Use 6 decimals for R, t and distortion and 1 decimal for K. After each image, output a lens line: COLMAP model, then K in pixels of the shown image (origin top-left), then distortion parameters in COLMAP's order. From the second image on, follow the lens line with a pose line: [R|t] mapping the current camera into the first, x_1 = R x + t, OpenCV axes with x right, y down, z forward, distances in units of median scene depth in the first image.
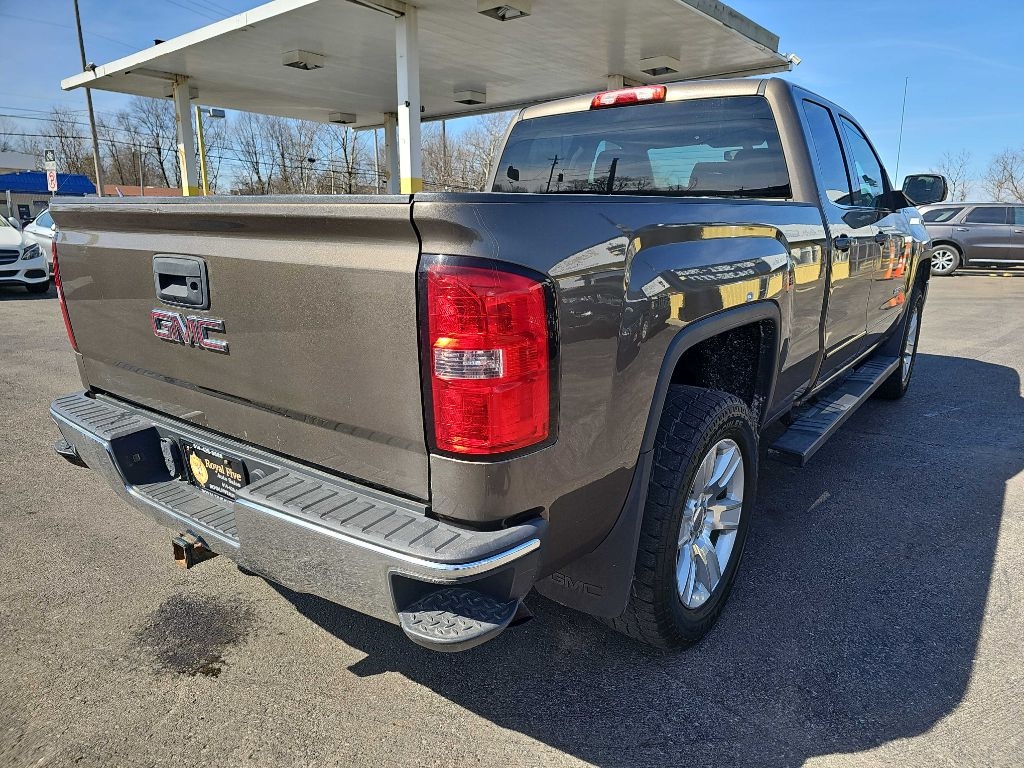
lens RADIAL K [[681.4, 0, 524.7], [0, 681.4, 385.8], [0, 0, 1]] dist [0.052244, -0.040329]
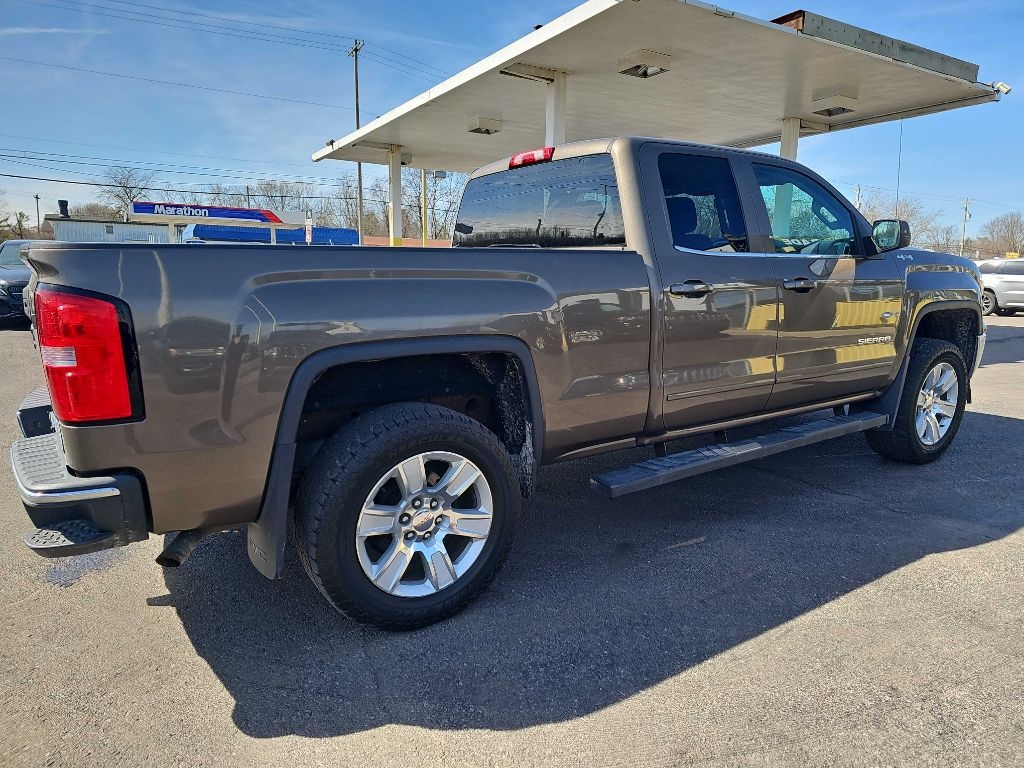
lens RADIAL K [[681.4, 0, 524.7], [0, 681.4, 385.8], [0, 0, 1]] dist [0.052244, -0.040329]
pose [[0.944440, 0.060582, -0.323051, 0.161311], [-0.081083, 0.995434, -0.050370, 0.002655], [0.318525, 0.073765, 0.945040, -0.009879]]
